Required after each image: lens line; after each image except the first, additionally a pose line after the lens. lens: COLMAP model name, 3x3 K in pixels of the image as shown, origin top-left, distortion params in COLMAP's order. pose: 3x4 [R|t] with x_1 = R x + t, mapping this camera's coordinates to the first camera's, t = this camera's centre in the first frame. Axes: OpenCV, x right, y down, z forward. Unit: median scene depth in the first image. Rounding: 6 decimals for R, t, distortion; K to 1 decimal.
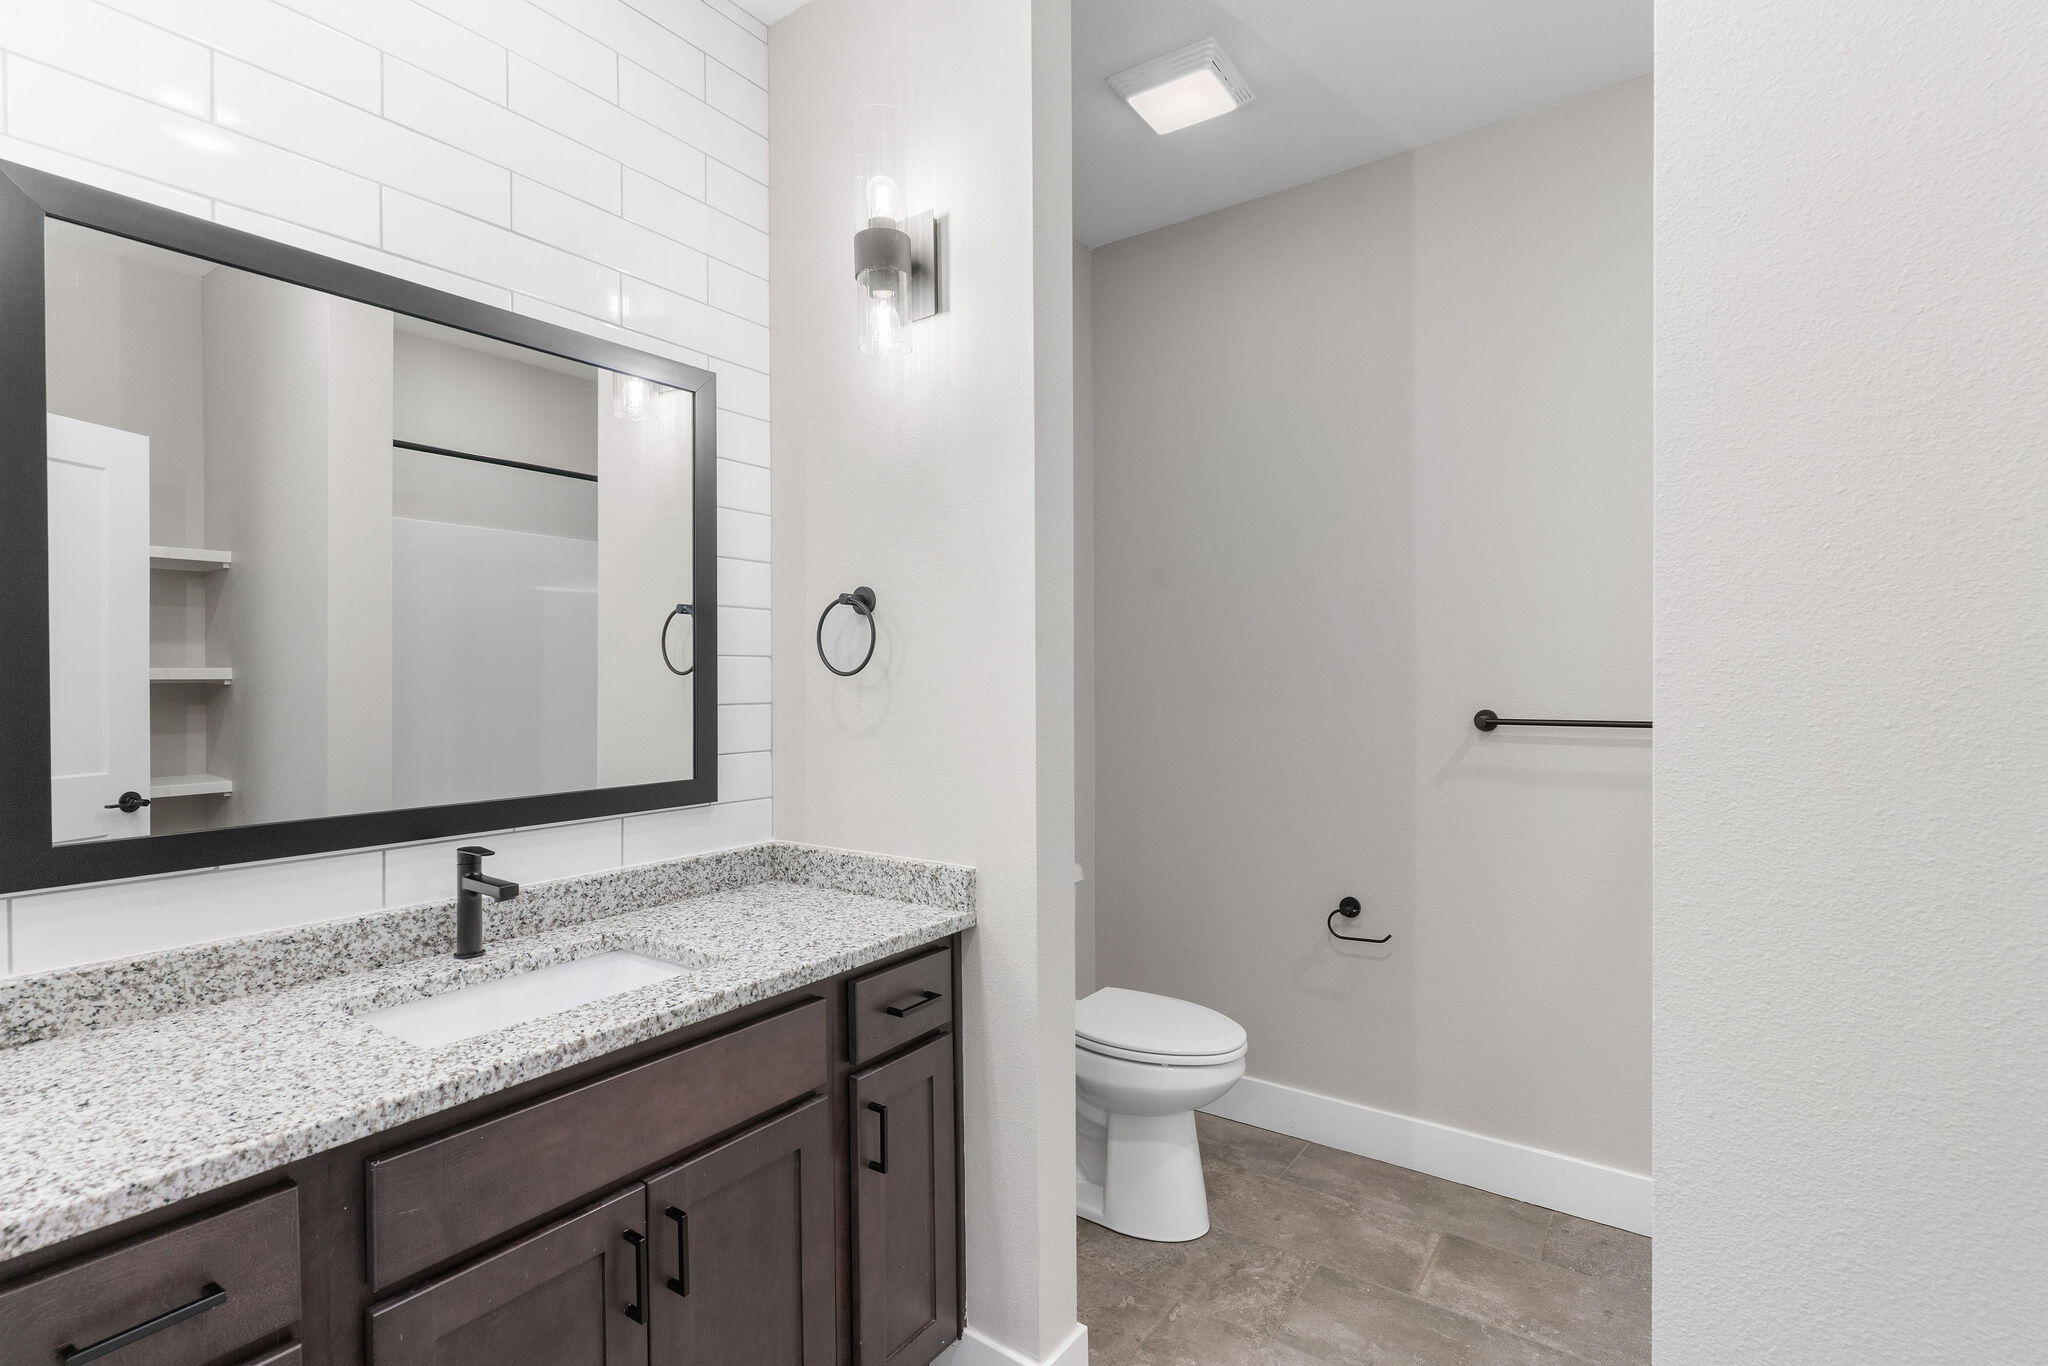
lens RADIAL K [[963.8, 0, 1031.0], [0, 963.8, 682.8], [0, 0, 1]] dist [0.005692, 0.001553]
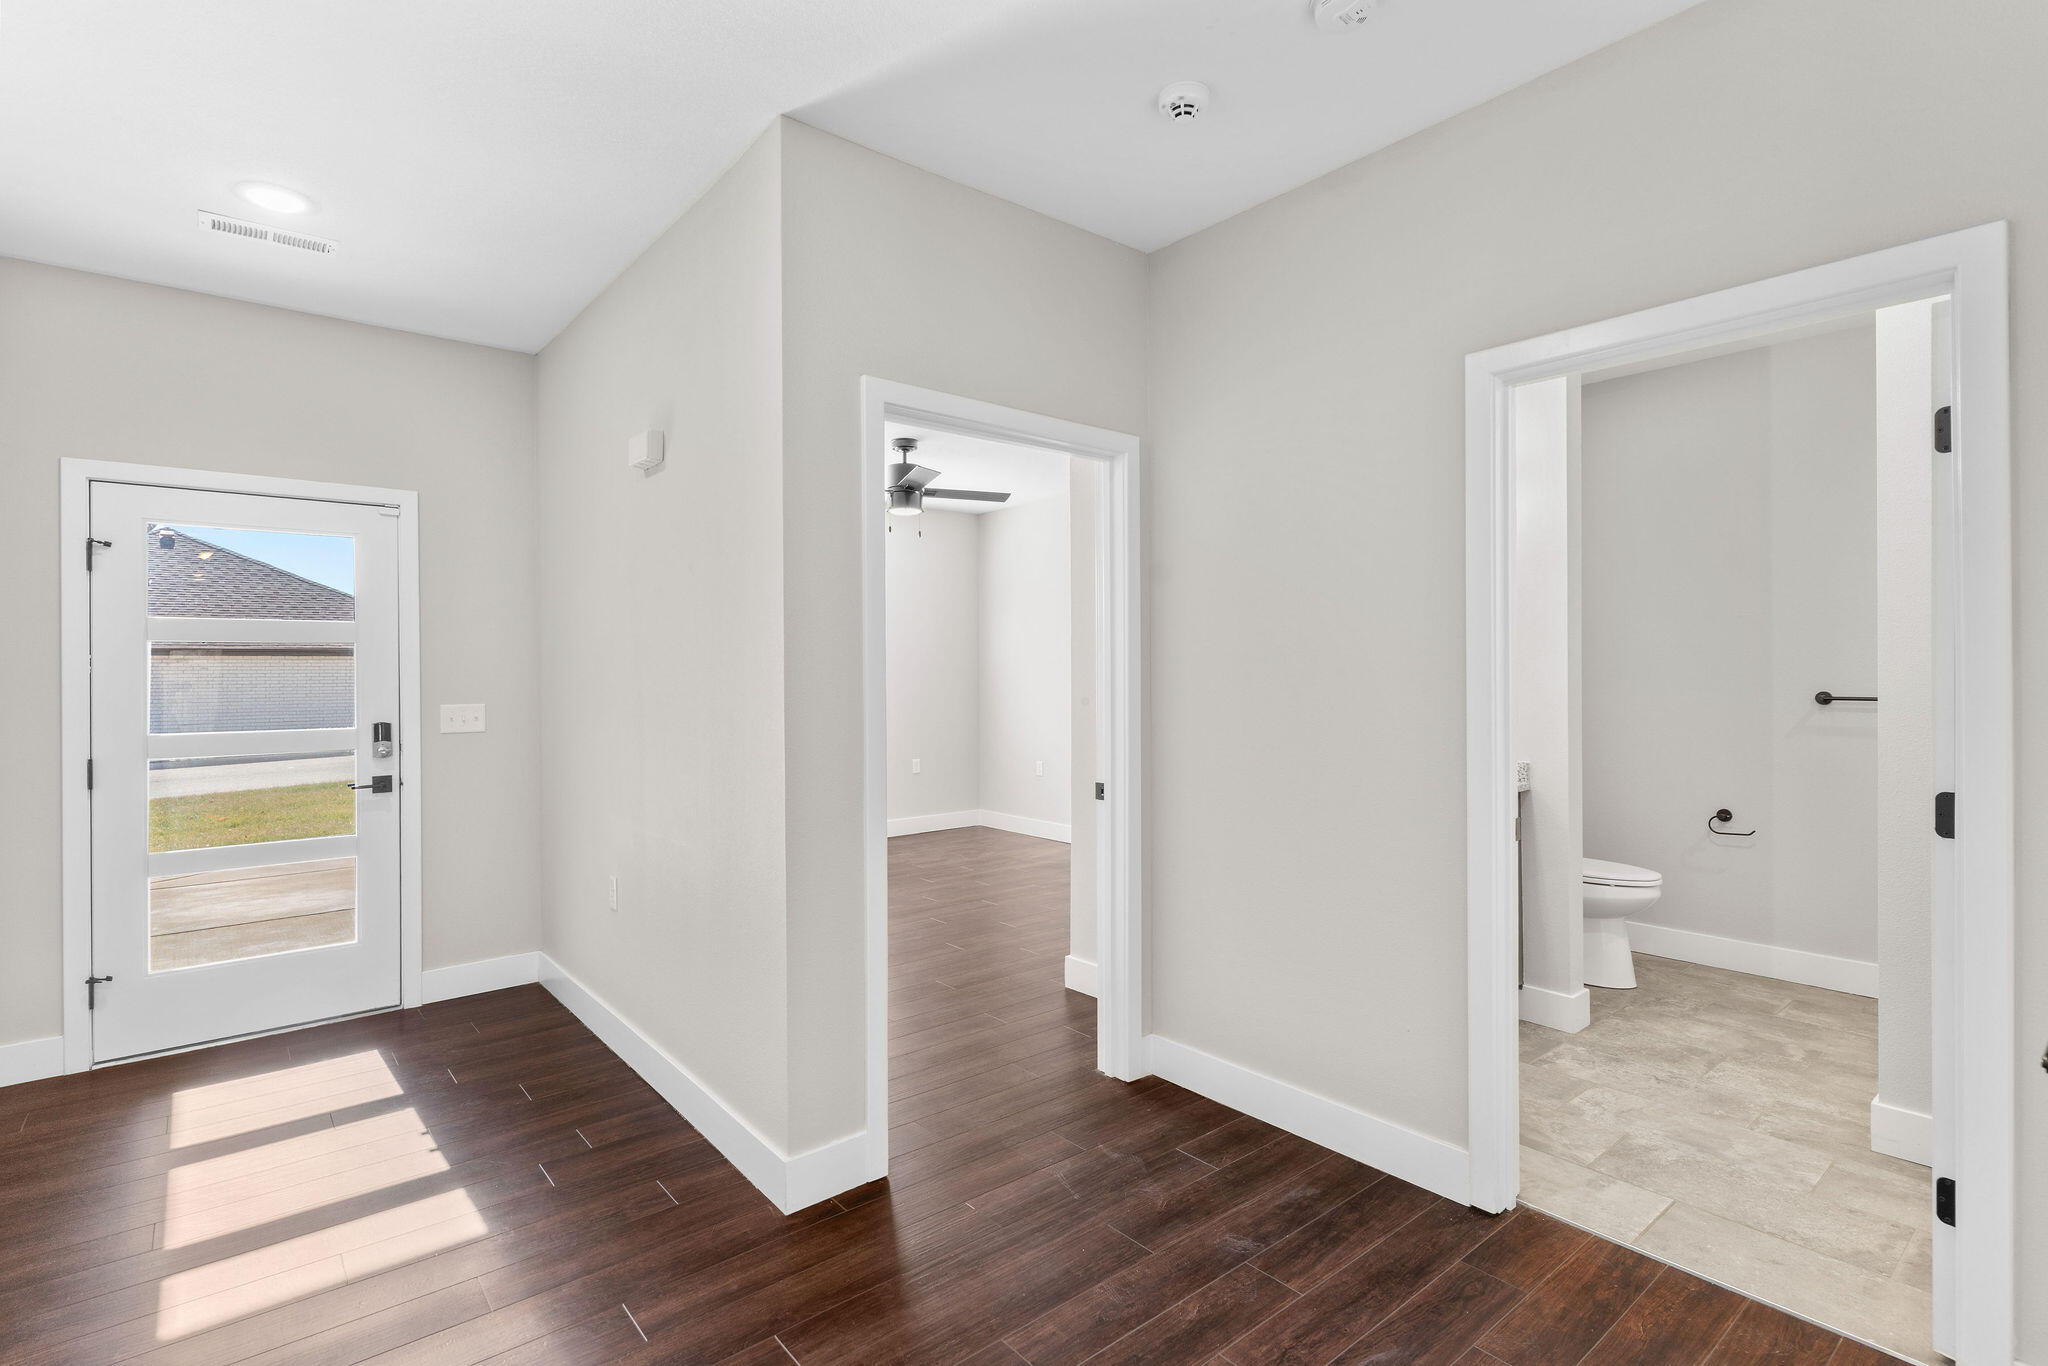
lens RADIAL K [[963.8, 0, 1014.5], [0, 963.8, 670.9], [0, 0, 1]] dist [0.005692, 0.001553]
pose [[0.966695, 0.006438, -0.255852, -0.476199], [-0.009041, 0.999919, -0.009000, 0.019847], [0.255773, 0.011014, 0.966674, -1.026306]]
